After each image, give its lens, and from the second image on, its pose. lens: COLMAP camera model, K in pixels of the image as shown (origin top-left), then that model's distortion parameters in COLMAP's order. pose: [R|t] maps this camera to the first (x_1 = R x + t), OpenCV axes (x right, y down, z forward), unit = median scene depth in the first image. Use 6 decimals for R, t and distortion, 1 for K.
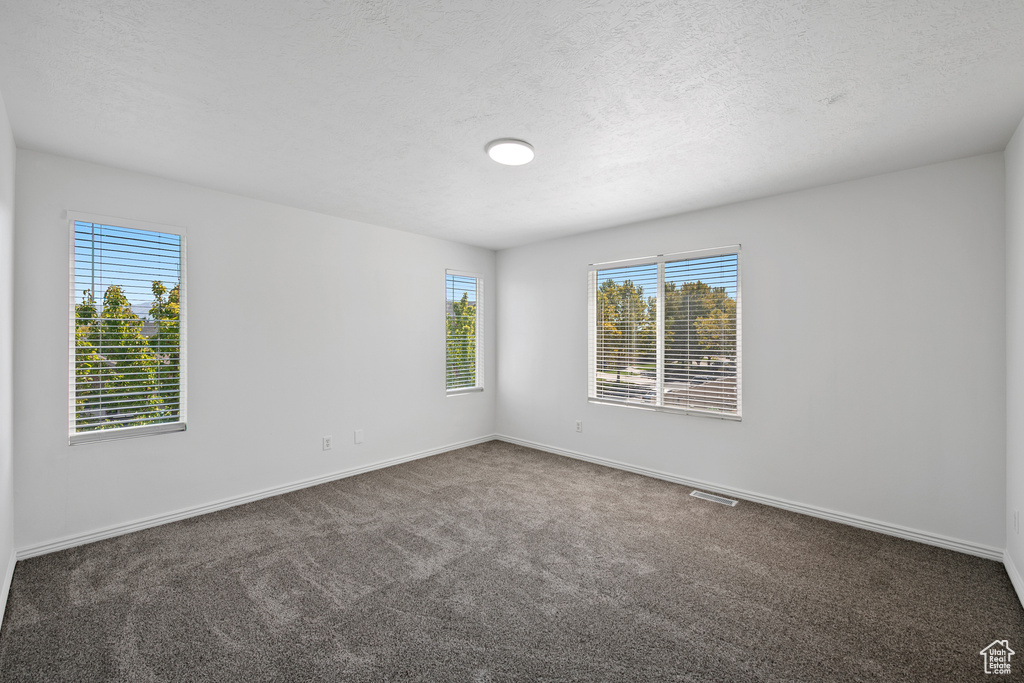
lens RADIAL K [[419.3, 0, 536.5], [0, 419.3, 340.7], [0, 0, 1]] dist [0.000196, -0.000129]
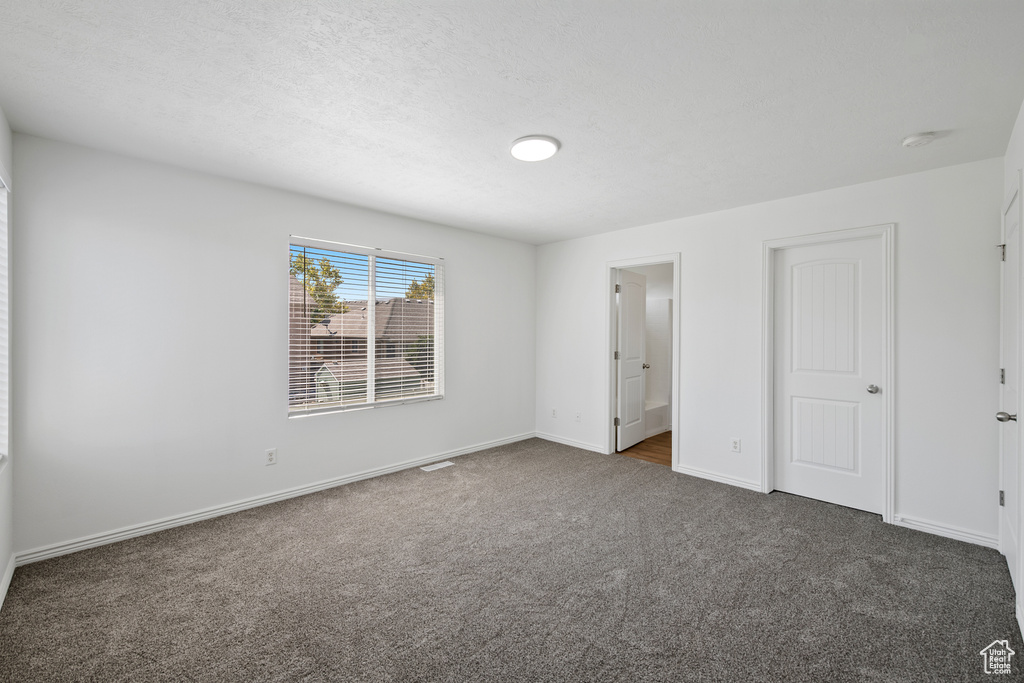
lens RADIAL K [[443.5, 0, 493.5], [0, 443.5, 334.6], [0, 0, 1]] dist [0.000130, -0.000014]
pose [[0.052310, -0.007143, 0.998605, -0.763889], [-0.000035, 0.999974, 0.007154, -0.010308], [-0.998631, -0.000409, 0.052309, 0.703771]]
